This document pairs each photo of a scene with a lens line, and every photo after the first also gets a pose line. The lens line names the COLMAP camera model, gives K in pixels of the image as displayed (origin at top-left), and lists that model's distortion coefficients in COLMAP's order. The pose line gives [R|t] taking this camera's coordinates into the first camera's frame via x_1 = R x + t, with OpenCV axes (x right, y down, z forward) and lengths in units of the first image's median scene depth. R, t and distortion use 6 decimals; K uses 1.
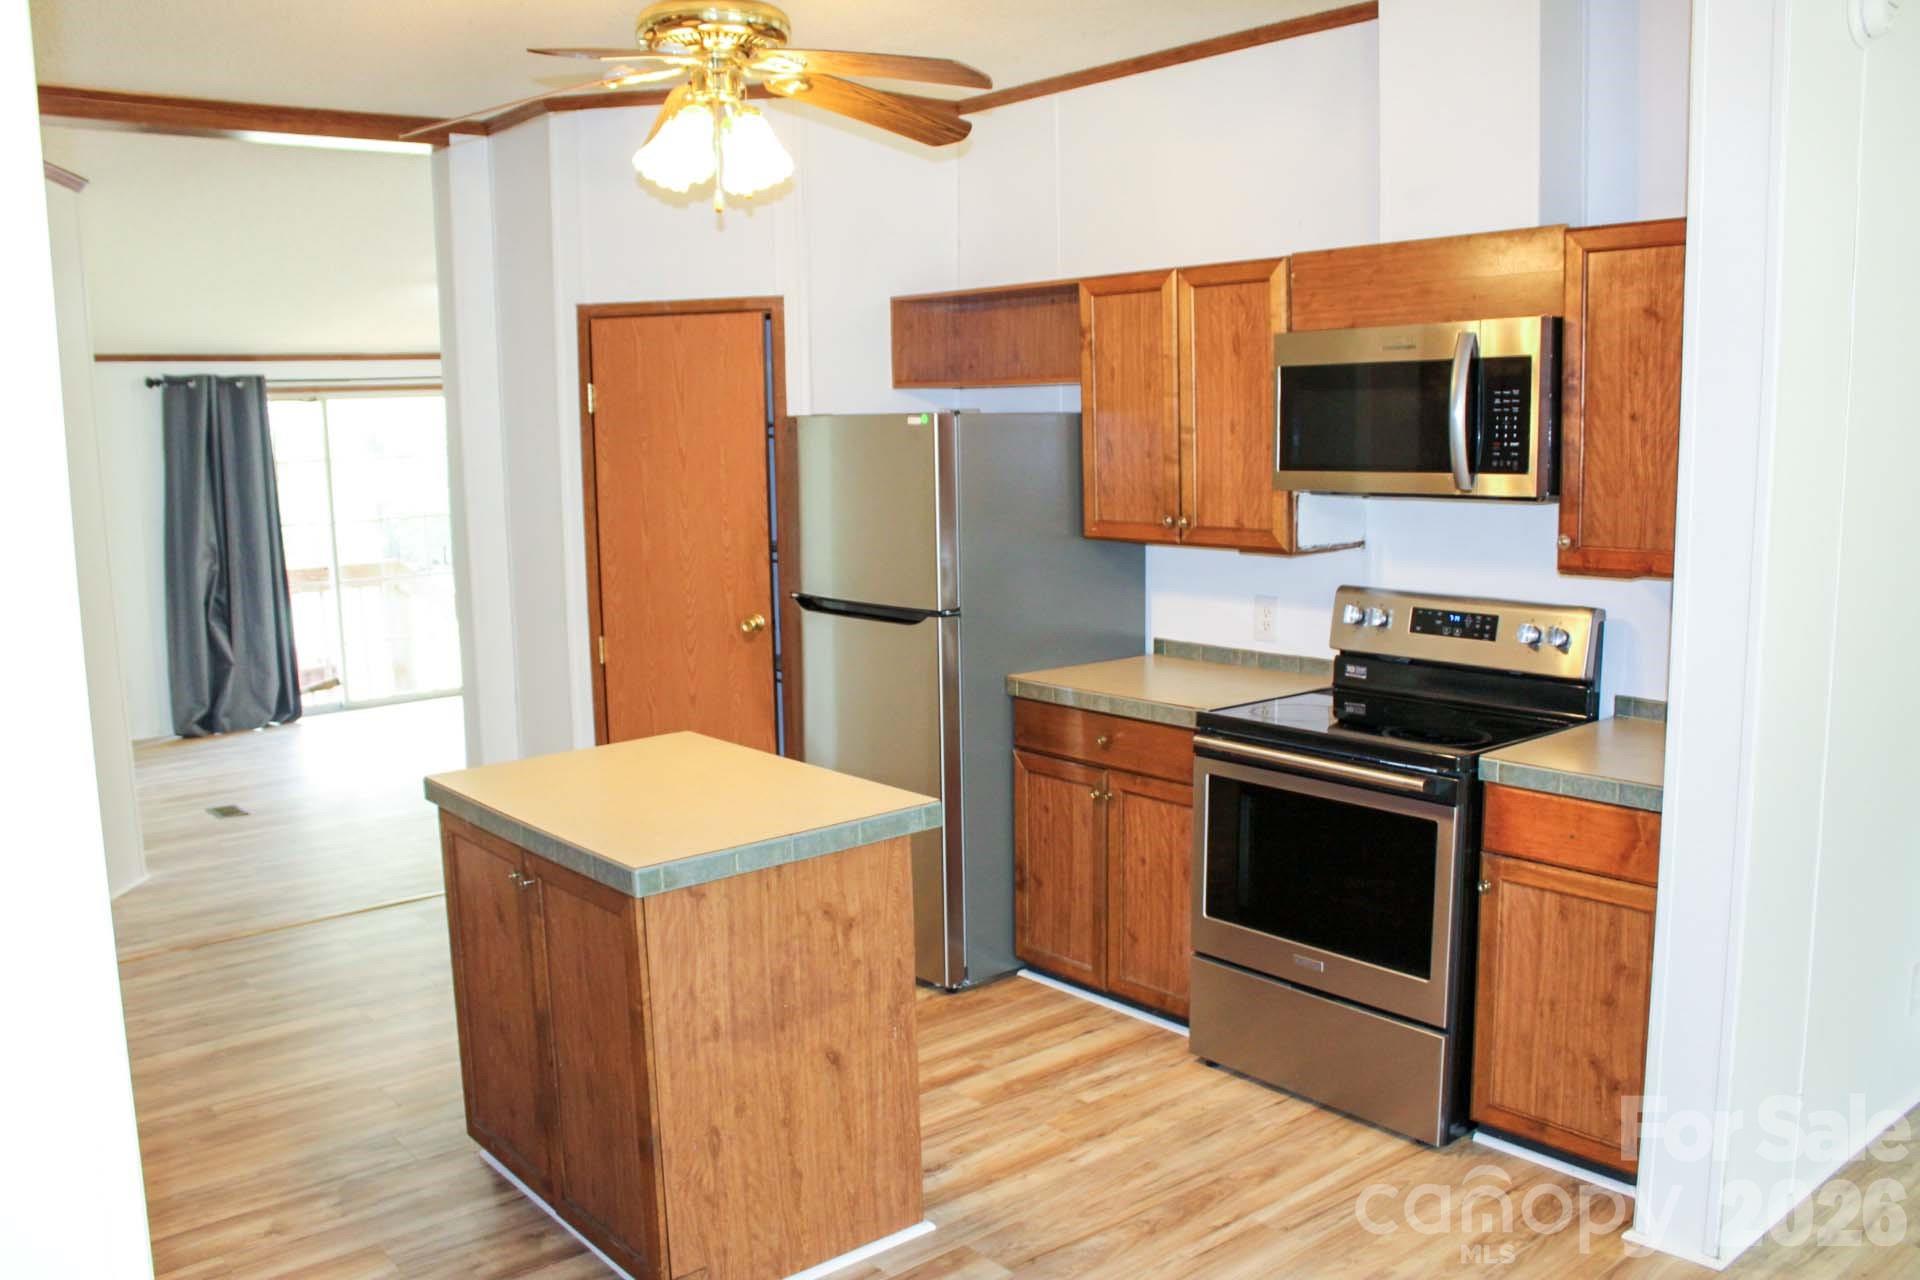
lens RADIAL K [[1607.7, 0, 974.1], [0, 1607.7, 640.0], [0, 0, 1]] dist [-0.143141, 0.116411]
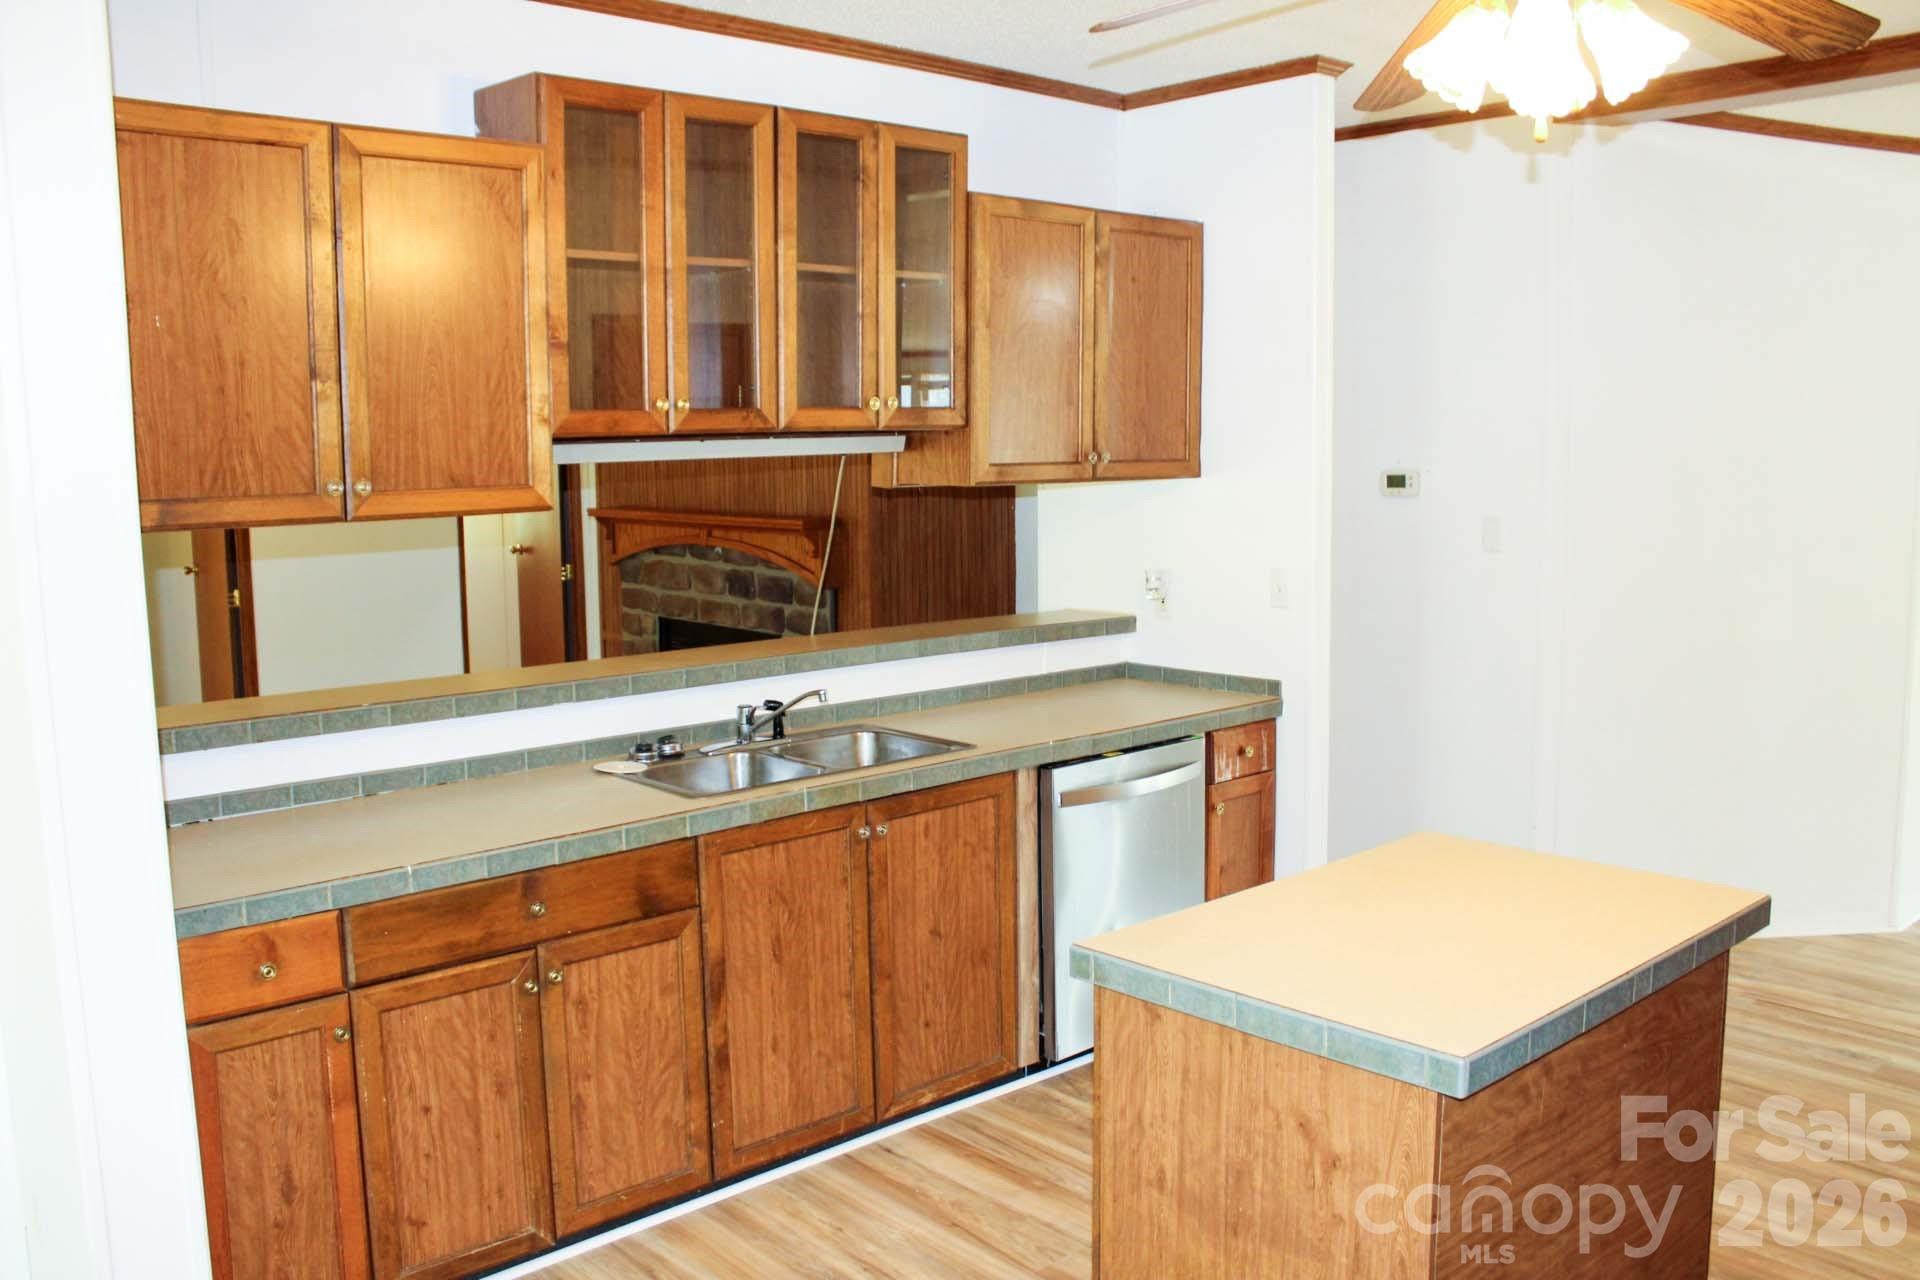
lens RADIAL K [[1607.7, 0, 962.2], [0, 1607.7, 638.1], [0, 0, 1]] dist [-0.143141, 0.116411]
pose [[0.027225, 0.142815, -0.989375, 0.544270], [-0.125215, 0.982433, 0.138368, -0.119247], [0.991756, 0.120118, 0.044629, 0.736931]]
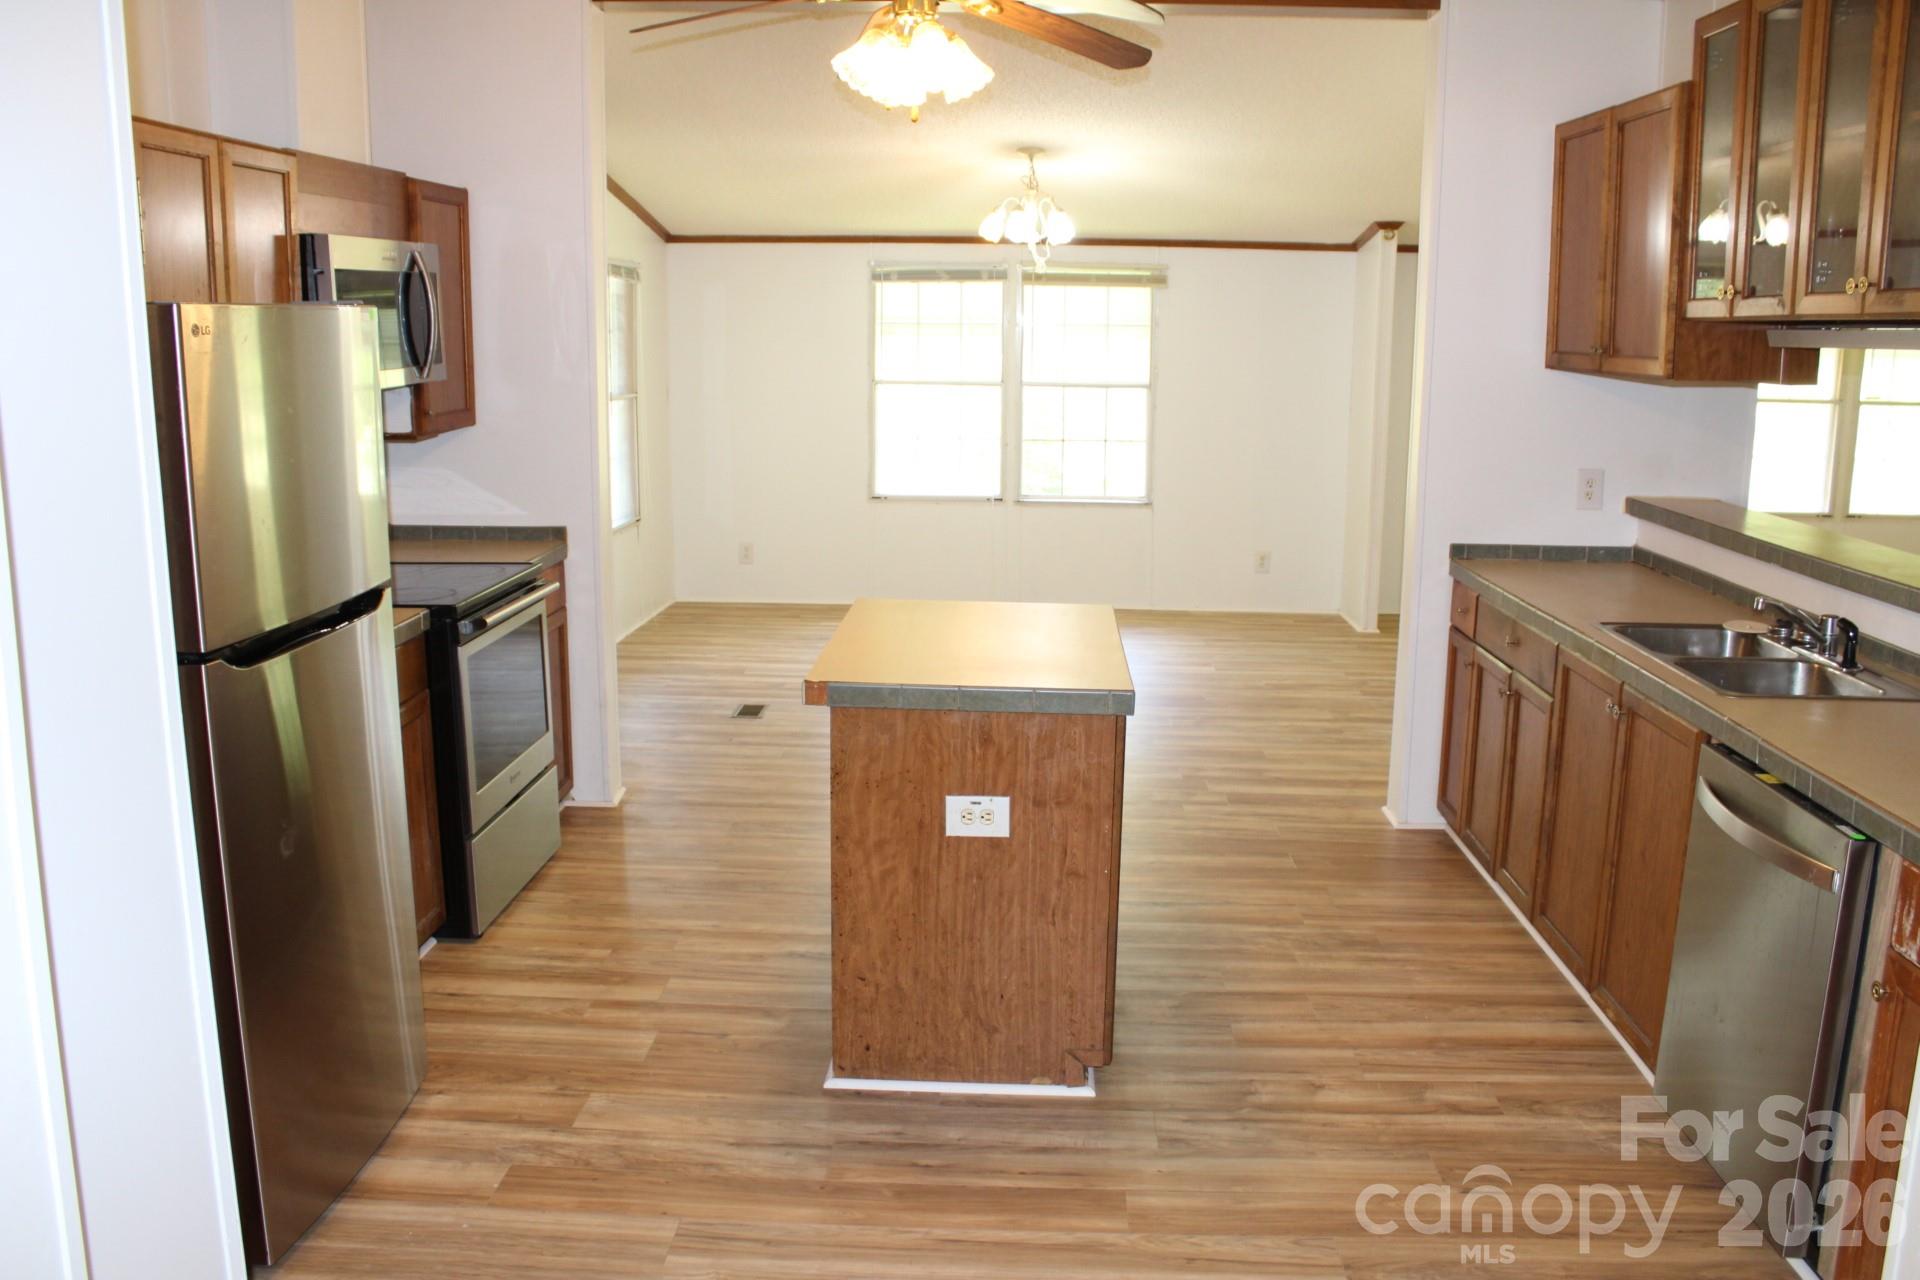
lens RADIAL K [[1607.7, 0, 966.7], [0, 1607.7, 642.6], [0, 0, 1]] dist [-0.143141, 0.116411]
pose [[-0.734776, -0.127479, 0.666223, -0.951763], [0.094950, 0.953181, 0.287108, -0.233826], [-0.671631, 0.274218, -0.688270, 1.811742]]
